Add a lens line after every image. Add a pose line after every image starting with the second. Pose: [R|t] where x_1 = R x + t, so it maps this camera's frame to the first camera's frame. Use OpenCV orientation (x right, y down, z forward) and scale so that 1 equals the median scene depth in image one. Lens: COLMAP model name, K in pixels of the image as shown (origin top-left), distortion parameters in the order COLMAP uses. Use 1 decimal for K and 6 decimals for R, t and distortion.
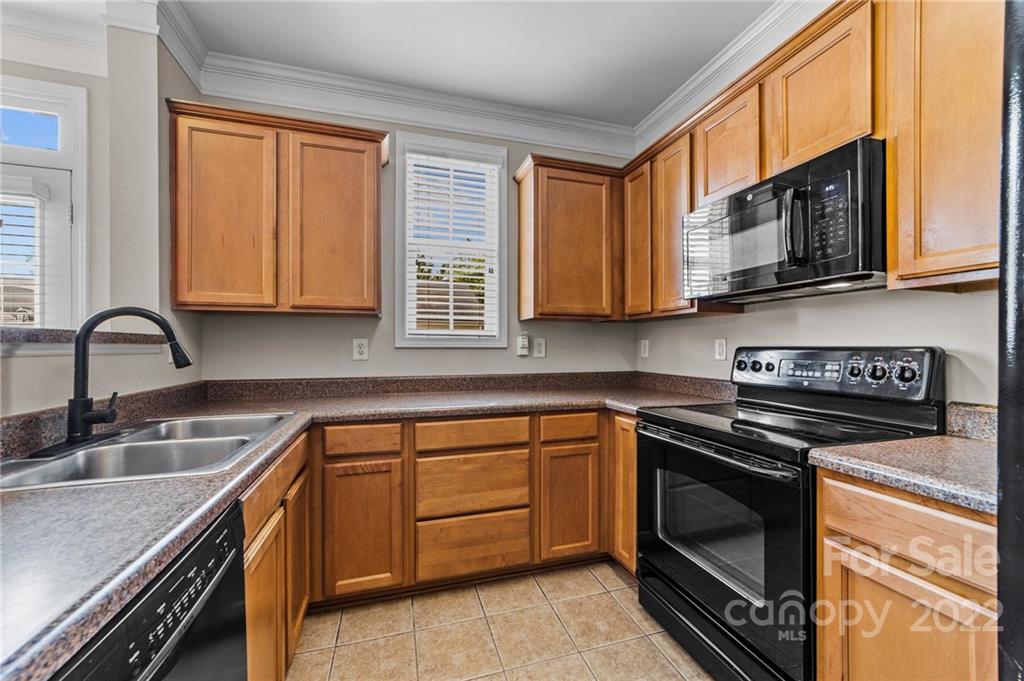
lens RADIAL K [[394.9, 0, 514.0], [0, 394.9, 344.9], [0, 0, 1]] dist [-0.009029, 0.002576]
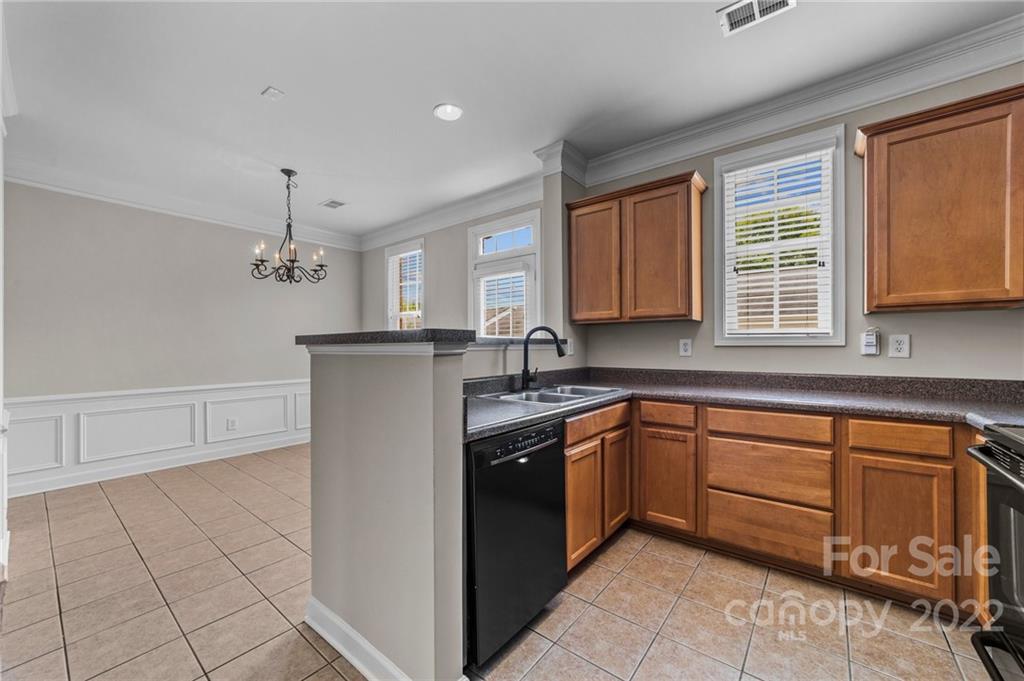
lens RADIAL K [[394.9, 0, 513.2], [0, 394.9, 342.2], [0, 0, 1]] dist [-0.009029, 0.002576]
pose [[0.567794, -0.011856, -0.823085, 0.387792], [0.006863, 0.999930, -0.009669, 0.003383], [0.823142, -0.000159, 0.567836, -0.176919]]
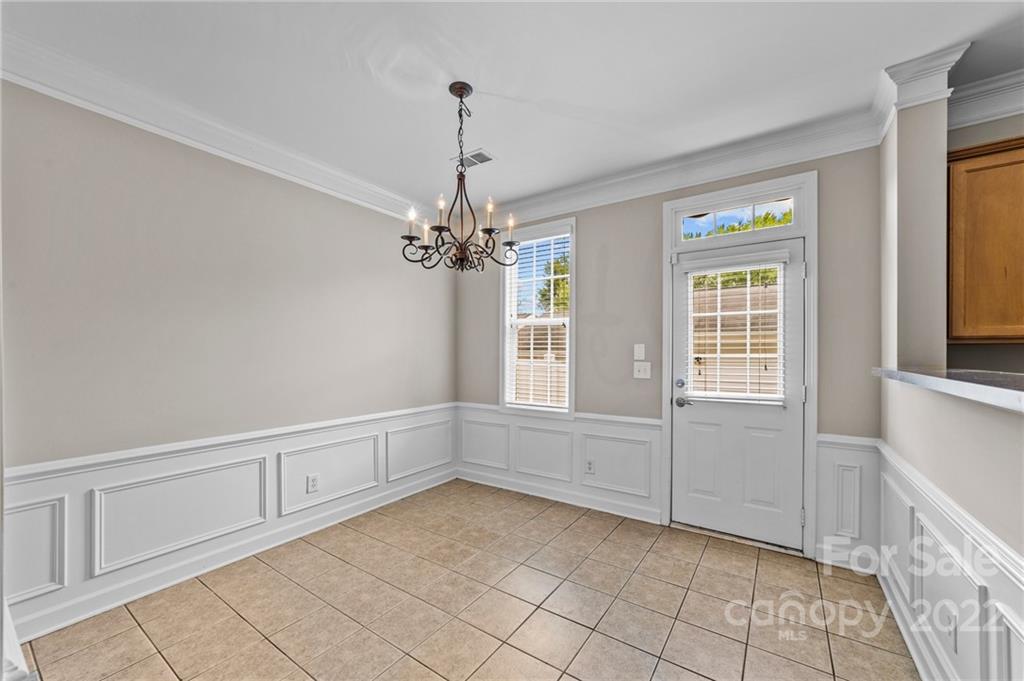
lens RADIAL K [[394.9, 0, 503.2], [0, 394.9, 350.3], [0, 0, 1]] dist [-0.009029, 0.002576]
pose [[0.627674, -0.006972, -0.778445, -0.746510], [0.000535, 0.999964, -0.008524, -0.057684], [0.778476, 0.004934, 0.627655, -0.603551]]
